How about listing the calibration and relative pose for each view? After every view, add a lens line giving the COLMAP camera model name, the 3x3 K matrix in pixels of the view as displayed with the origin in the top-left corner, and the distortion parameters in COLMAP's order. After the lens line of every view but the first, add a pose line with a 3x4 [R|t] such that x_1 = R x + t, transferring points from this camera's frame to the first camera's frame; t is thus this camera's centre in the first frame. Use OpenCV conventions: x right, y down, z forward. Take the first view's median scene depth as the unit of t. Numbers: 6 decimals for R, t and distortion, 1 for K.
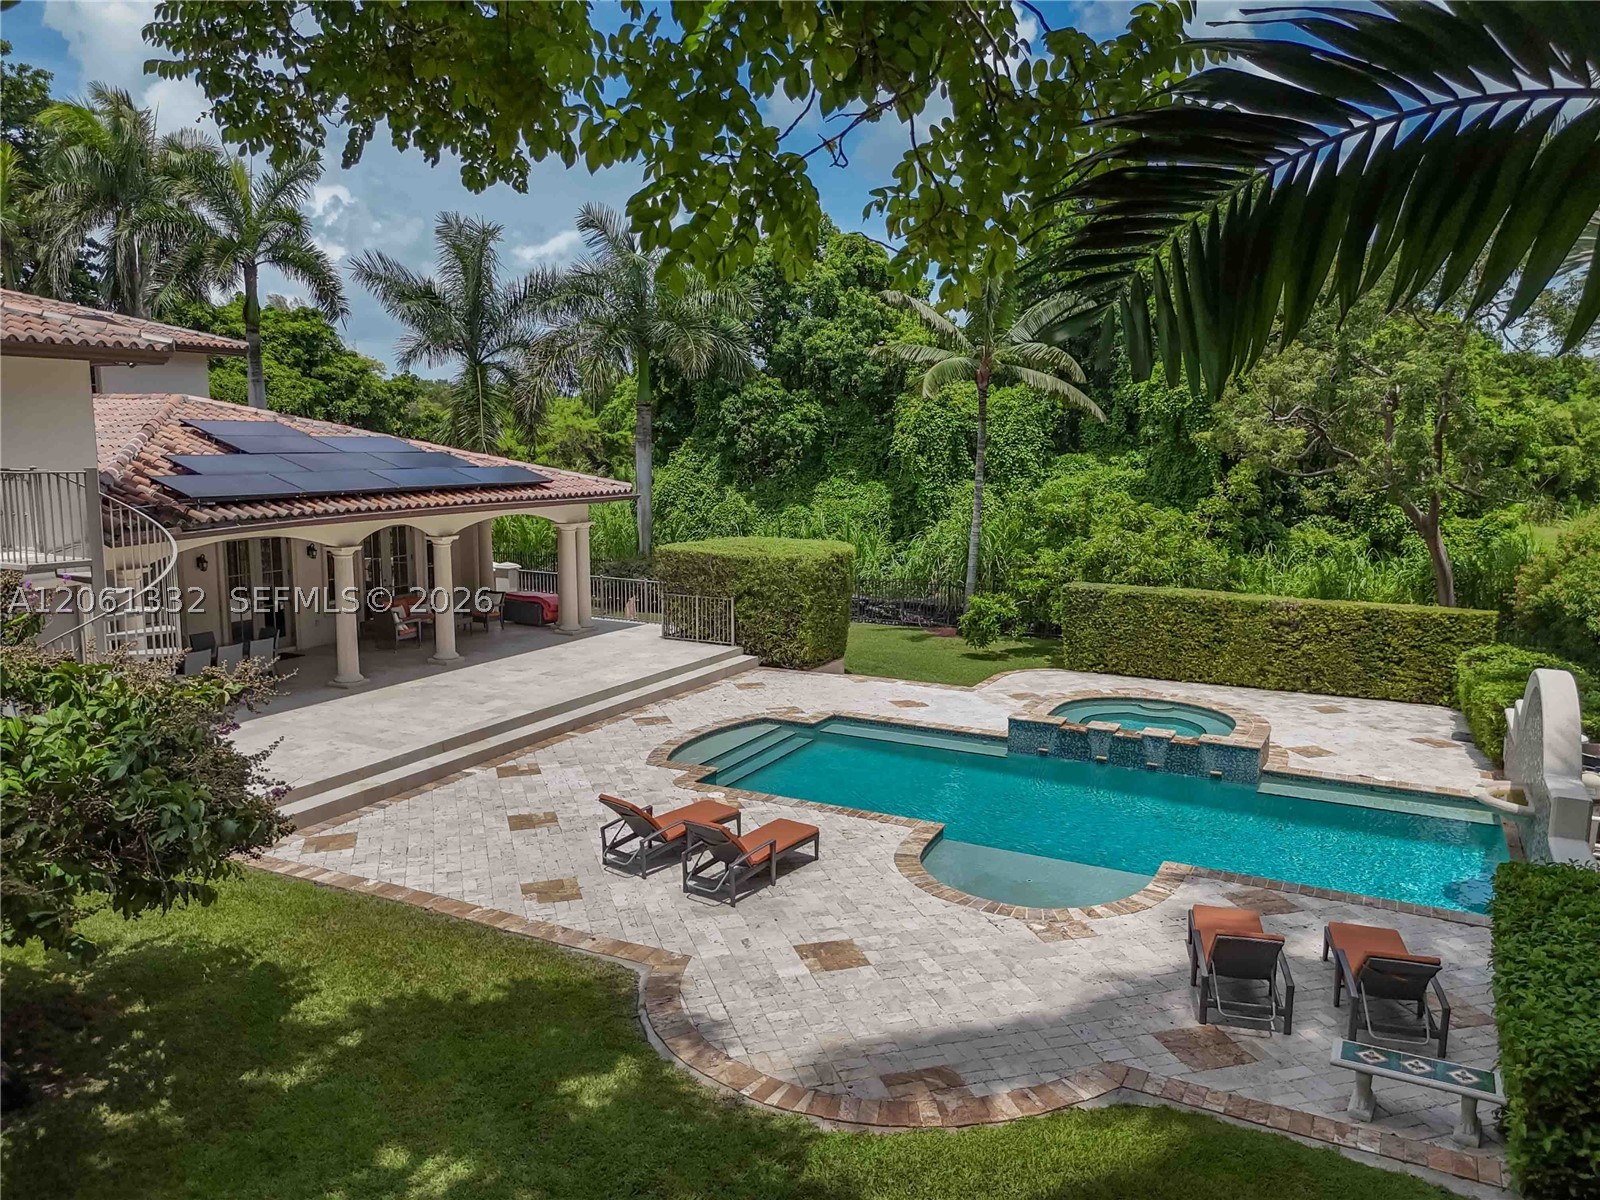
lens RADIAL K [[1177.6, 0, 800.0], [0, 1177.6, 600.0], [0, 0, 1]] dist [0.158336, -0.298057]
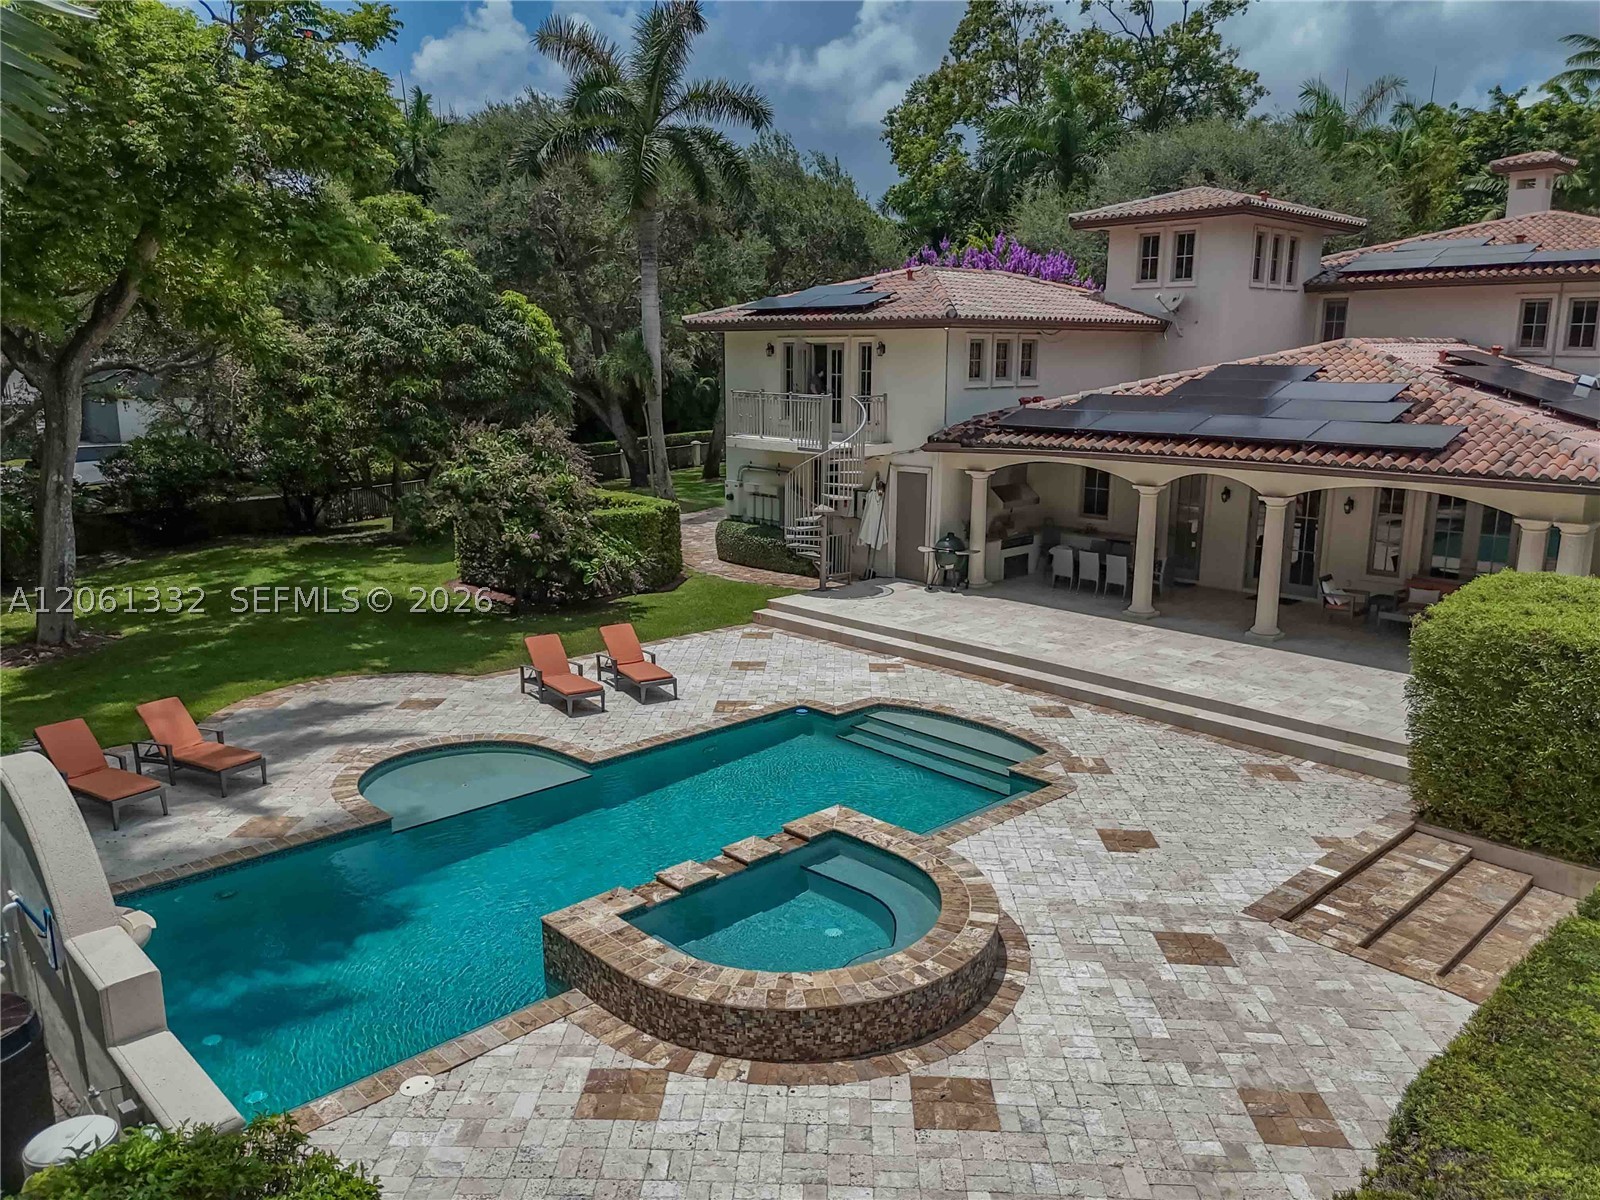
lens RADIAL K [[1177.6, 0, 800.0], [0, 1177.6, 600.0], [0, 0, 1]] dist [0.158336, -0.298057]
pose [[-0.334594, 0.186049, -0.923814, 0.829726], [-0.135117, 0.960717, 0.242419, -0.186360], [0.932625, 0.205934, -0.296312, 1.211762]]
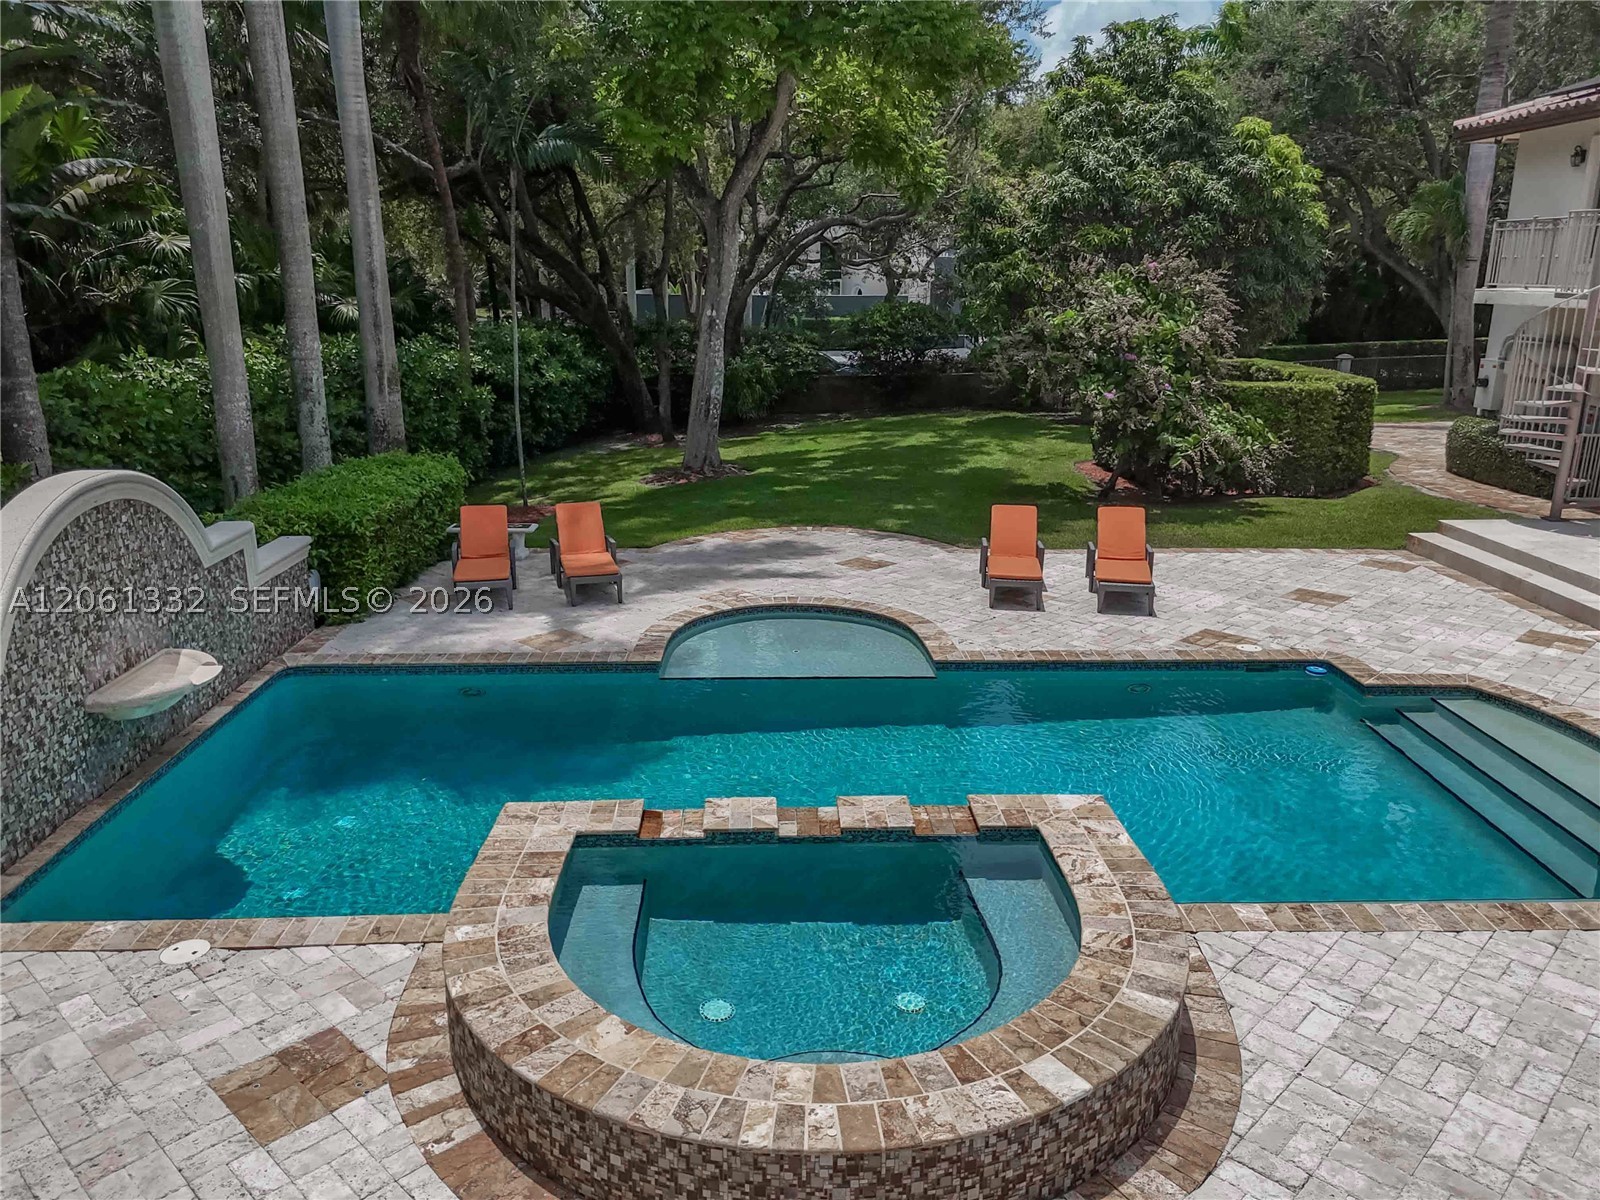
lens RADIAL K [[1183.0, 0, 800.0], [0, 1183.0, 600.0], [0, 0, 1]] dist [0.077154, -0.075868]
pose [[-0.879047, 0.117654, -0.461989, 0.459183], [-0.074730, 0.923082, 0.377272, -0.108313], [0.470842, 0.366164, -0.802641, 1.305649]]
